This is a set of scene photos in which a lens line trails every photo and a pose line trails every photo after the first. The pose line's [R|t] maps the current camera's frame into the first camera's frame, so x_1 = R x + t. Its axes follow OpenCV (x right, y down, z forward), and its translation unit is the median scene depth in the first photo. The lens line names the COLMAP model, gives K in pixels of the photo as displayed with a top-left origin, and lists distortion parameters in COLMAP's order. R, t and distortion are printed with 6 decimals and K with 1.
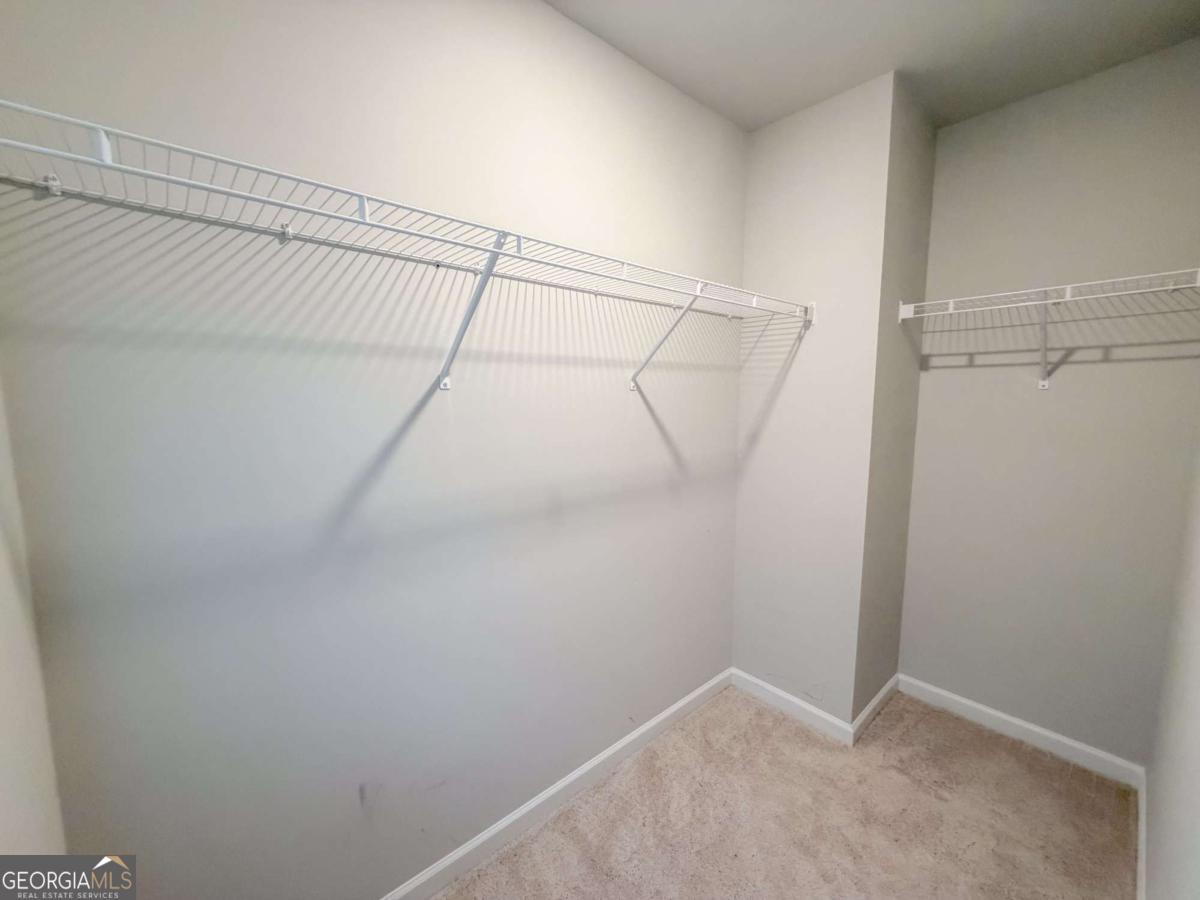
lens RADIAL K [[485.8, 0, 597.2], [0, 485.8, 452.1], [0, 0, 1]] dist [-0.000044, 0.000604]
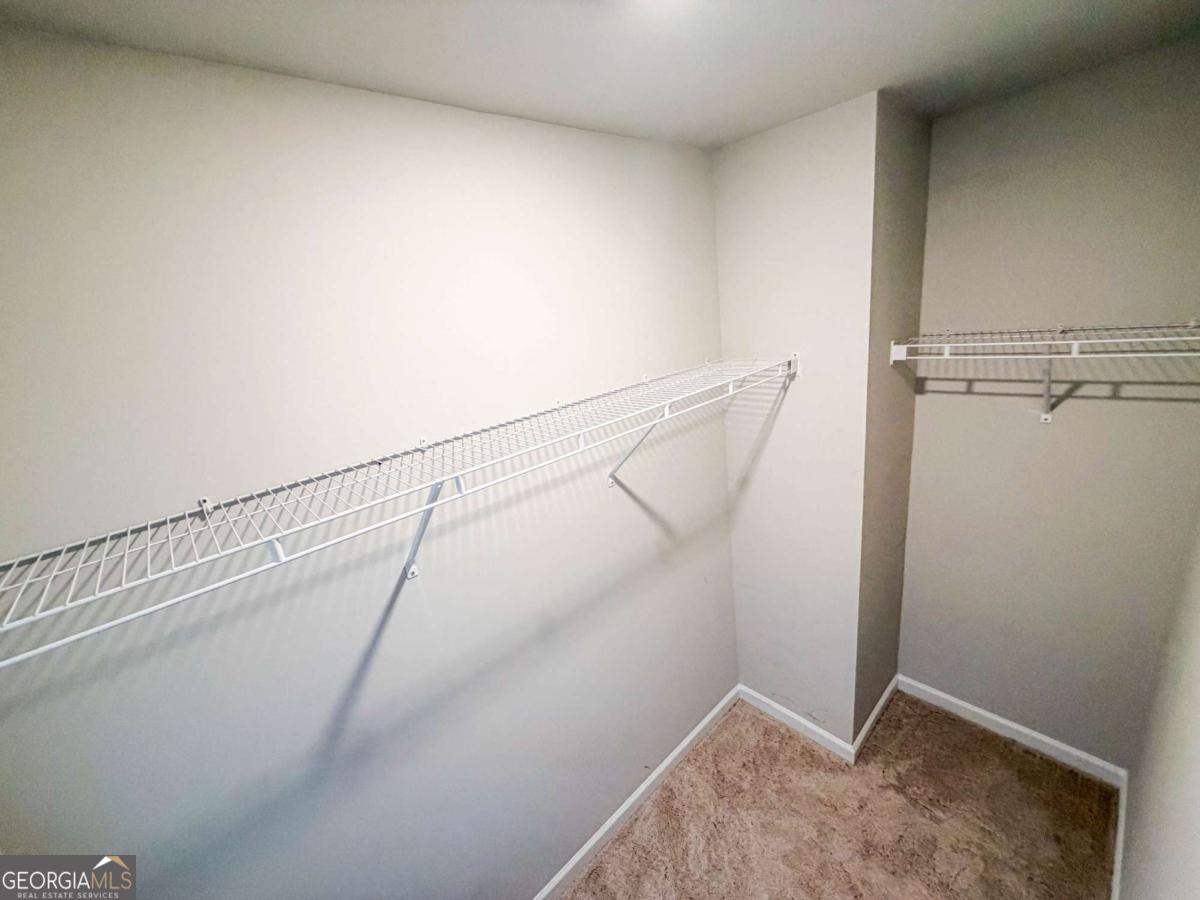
lens RADIAL K [[485.8, 0, 597.1], [0, 485.8, 455.0], [0, 0, 1]] dist [-0.000044, 0.000604]
pose [[0.992578, -0.119619, -0.021908, 0.073640], [0.121606, 0.977394, 0.172952, -0.359646], [0.000725, -0.174332, 0.984687, 0.066265]]
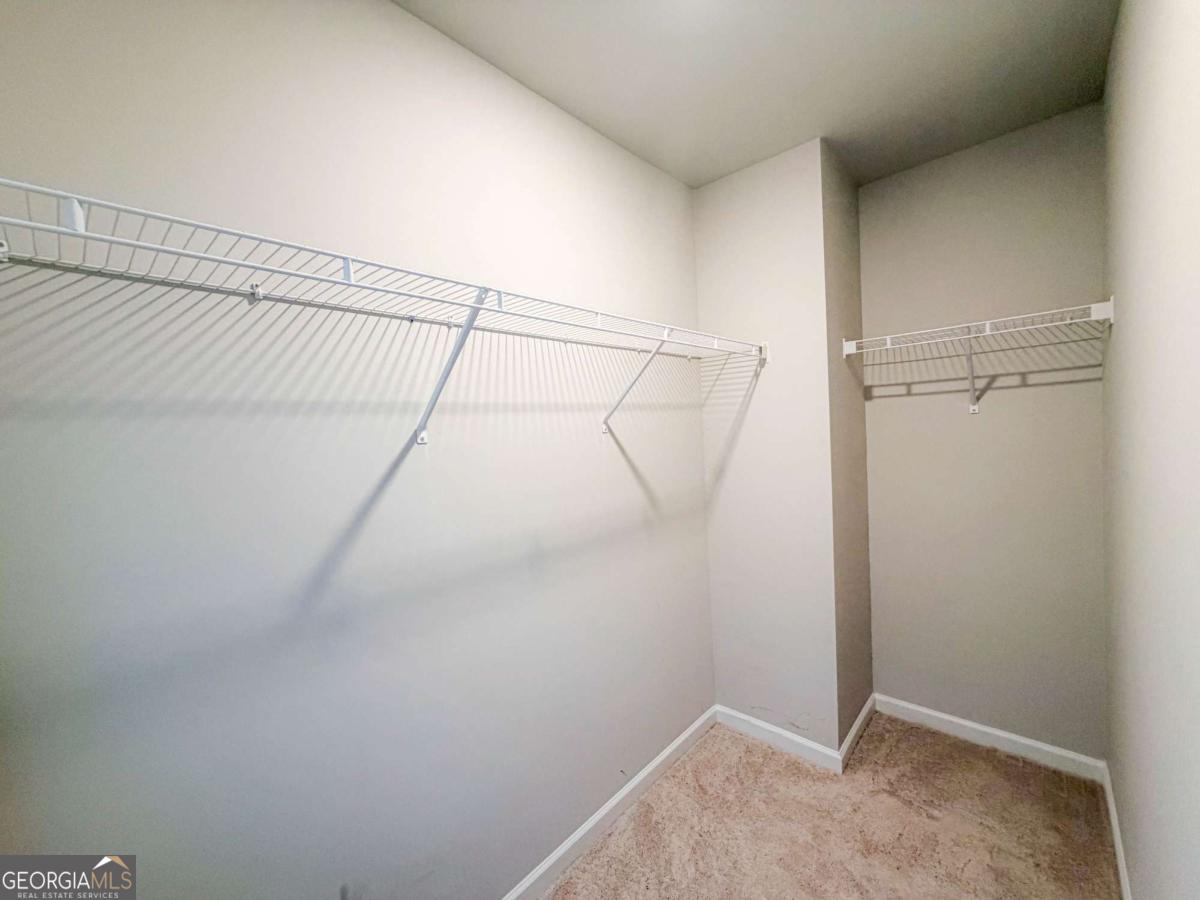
lens RADIAL K [[485.8, 0, 598.4], [0, 485.8, 451.7], [0, 0, 1]] dist [-0.000044, 0.000604]
pose [[0.993379, -0.054067, 0.101362, -0.045282], [0.061927, 0.995177, -0.076075, -0.012385], [-0.096760, 0.081848, 0.991937, -0.000340]]
